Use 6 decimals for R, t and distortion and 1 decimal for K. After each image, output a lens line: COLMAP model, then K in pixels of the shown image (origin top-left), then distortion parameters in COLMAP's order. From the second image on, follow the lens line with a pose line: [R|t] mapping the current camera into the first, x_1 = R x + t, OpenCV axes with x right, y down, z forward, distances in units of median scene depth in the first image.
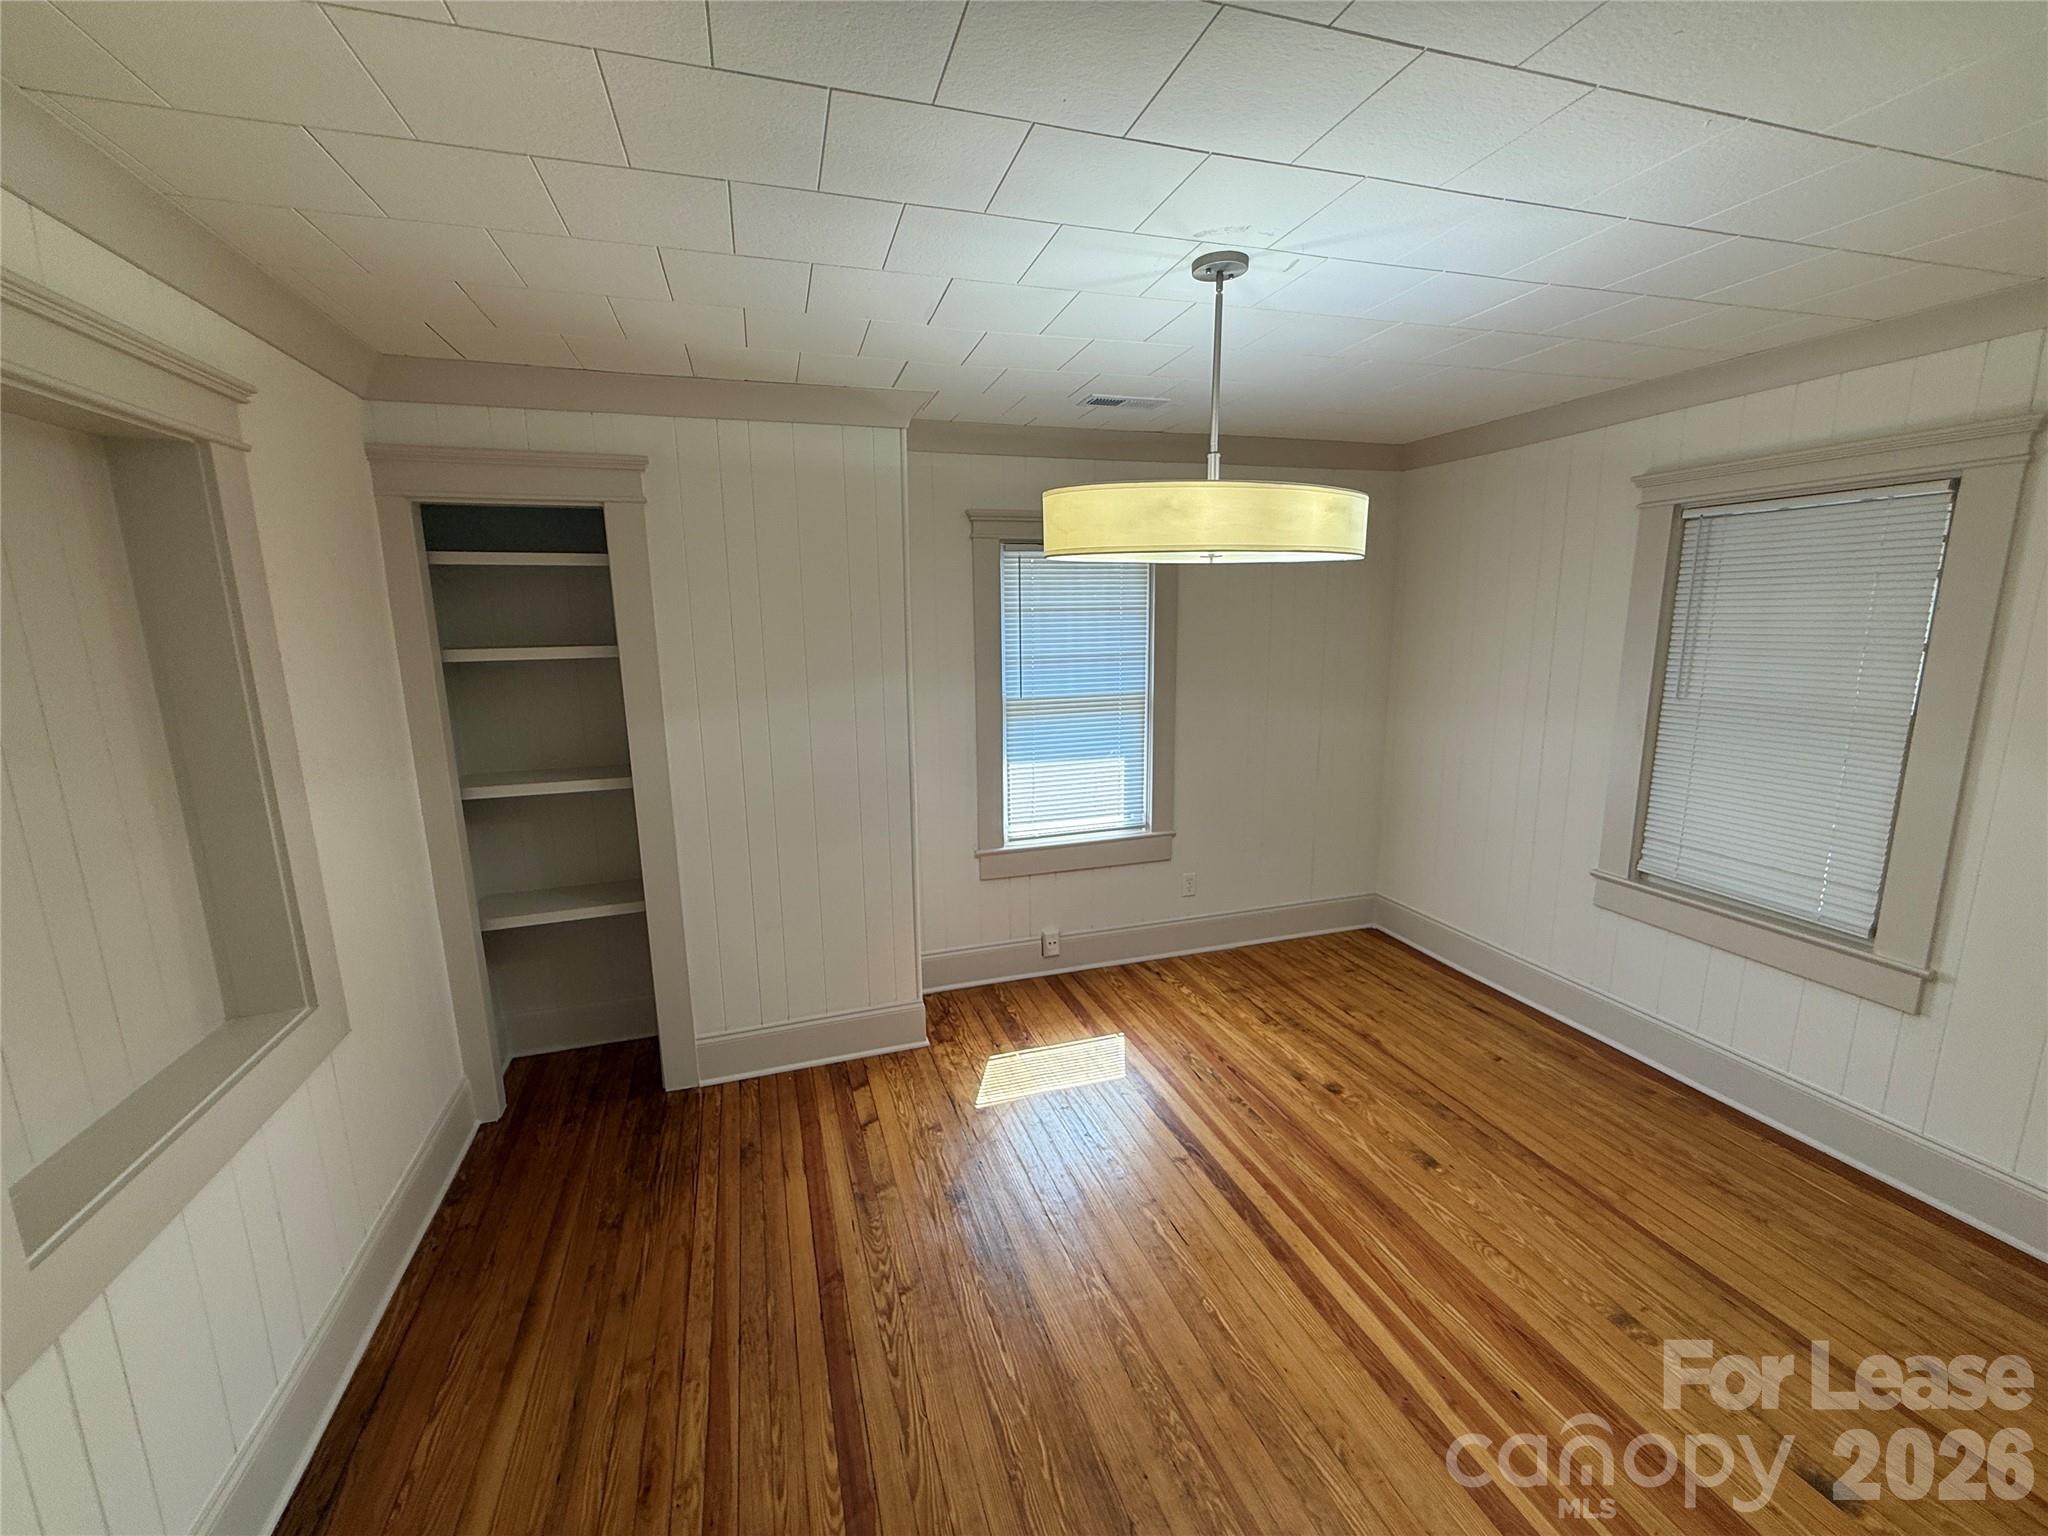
lens RADIAL K [[821.2, 0, 1020.4], [0, 821.2, 767.4], [0, 0, 1]] dist [0.000096, 0.000029]
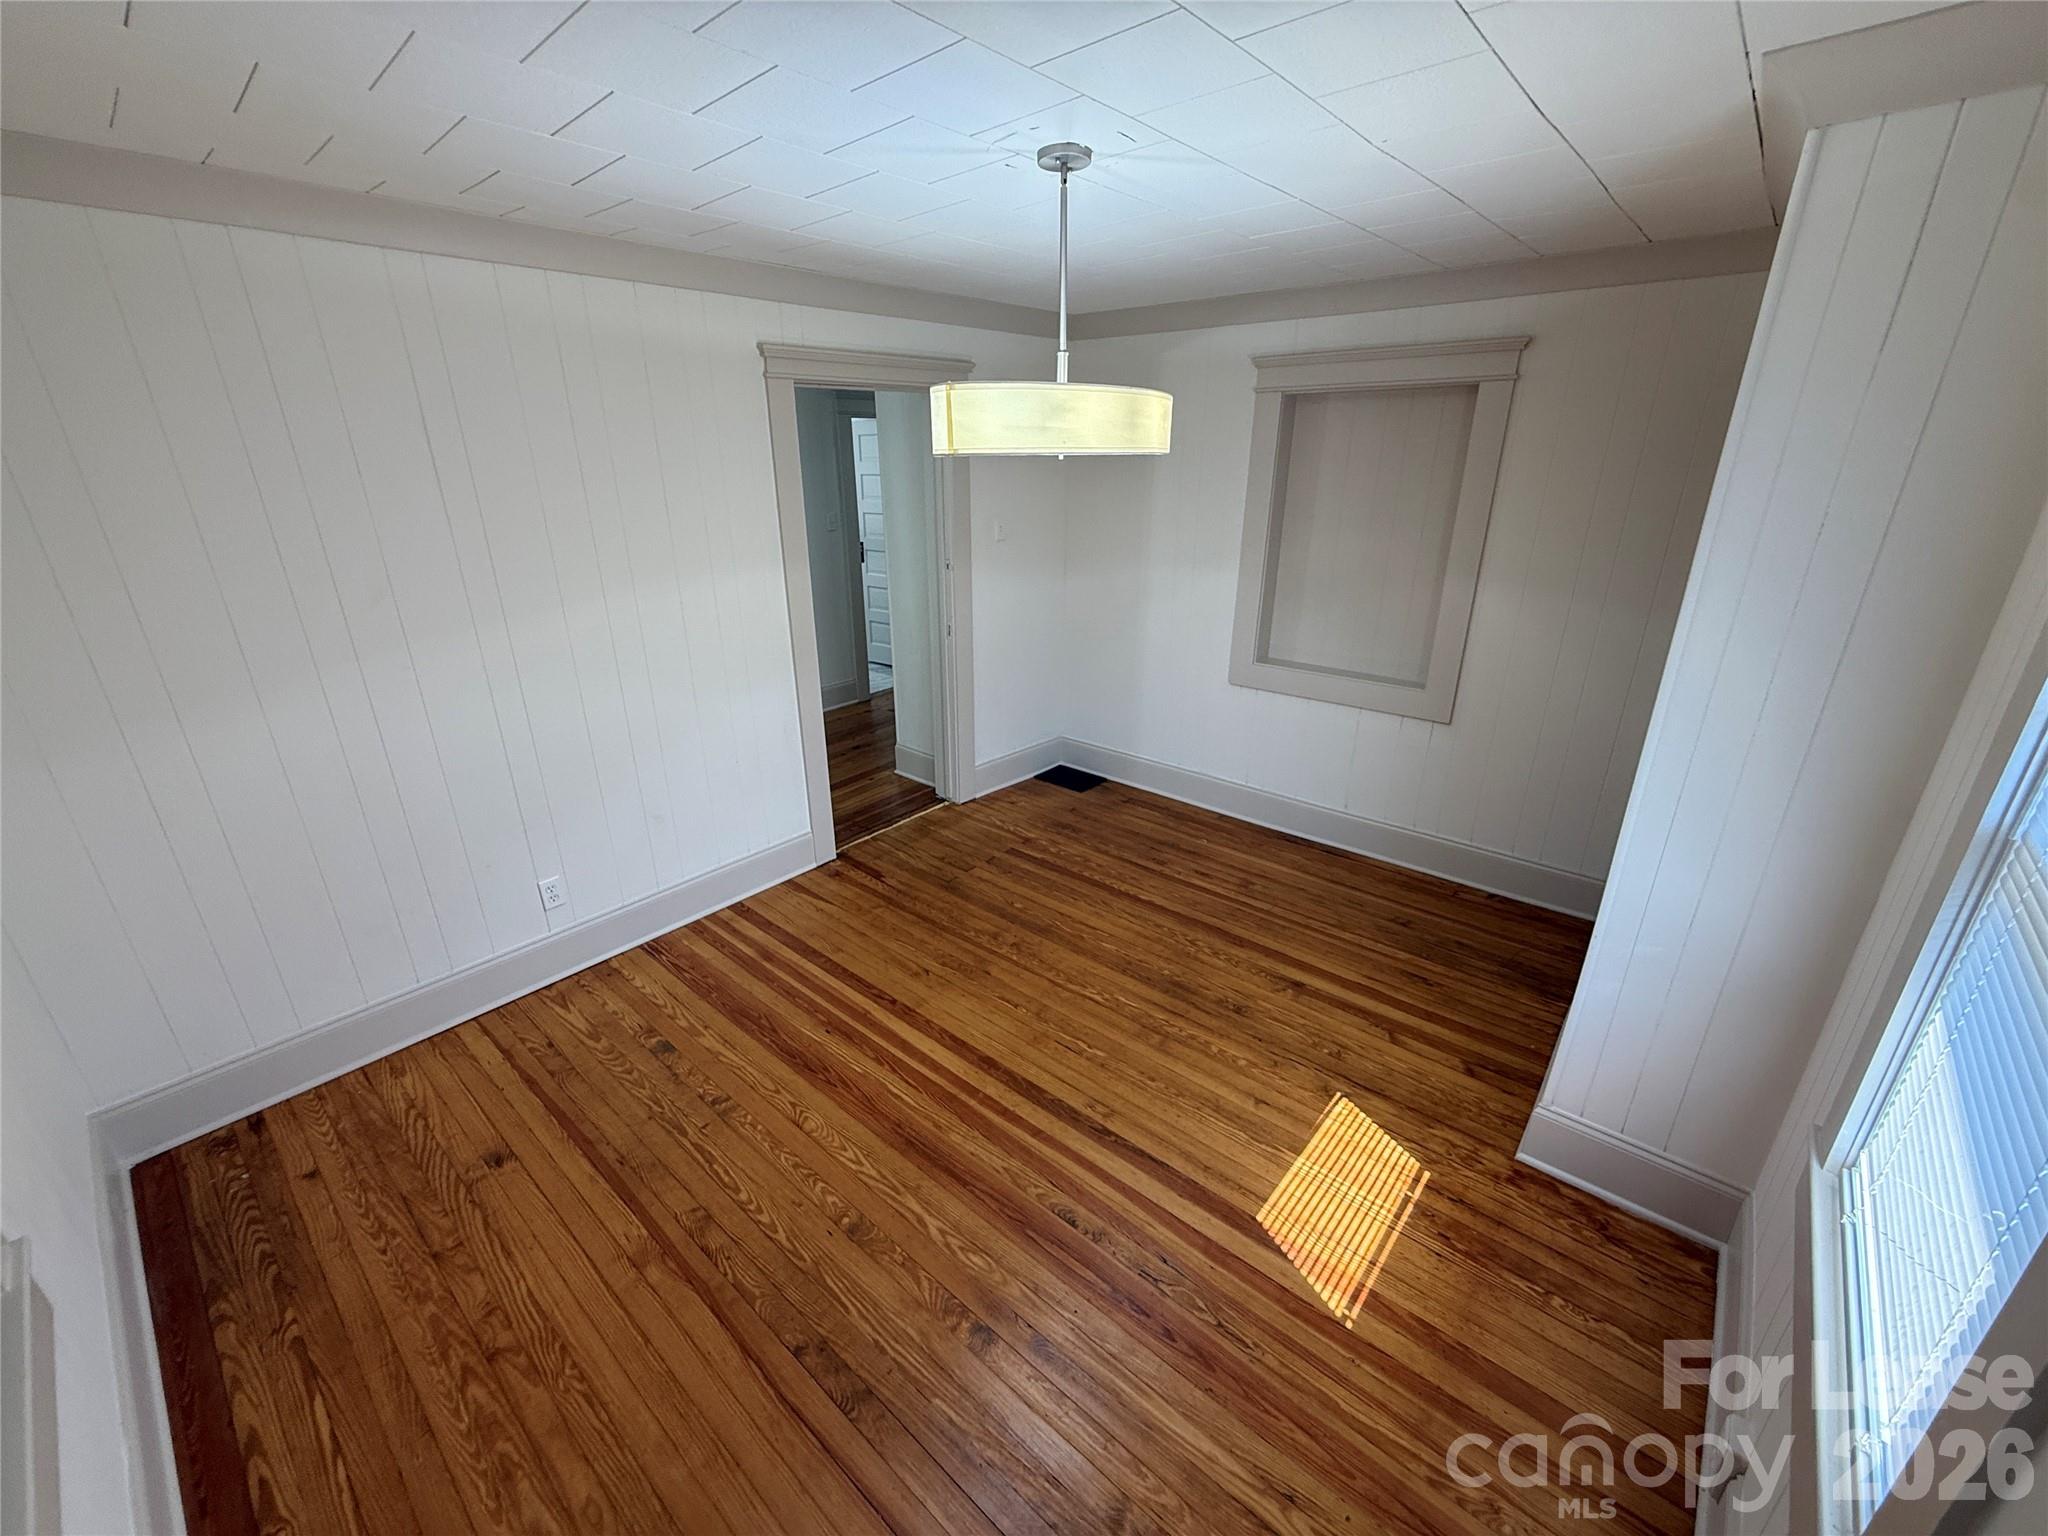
lens RADIAL K [[821.2, 0, 1020.1], [0, 821.2, 768.8], [0, 0, 1]] dist [0.000096, 0.000029]
pose [[-0.857993, 0.205727, -0.470665, 0.682150], [-0.073898, 0.857323, 0.509447, -0.354131], [0.508319, 0.471883, -0.720374, 1.531711]]
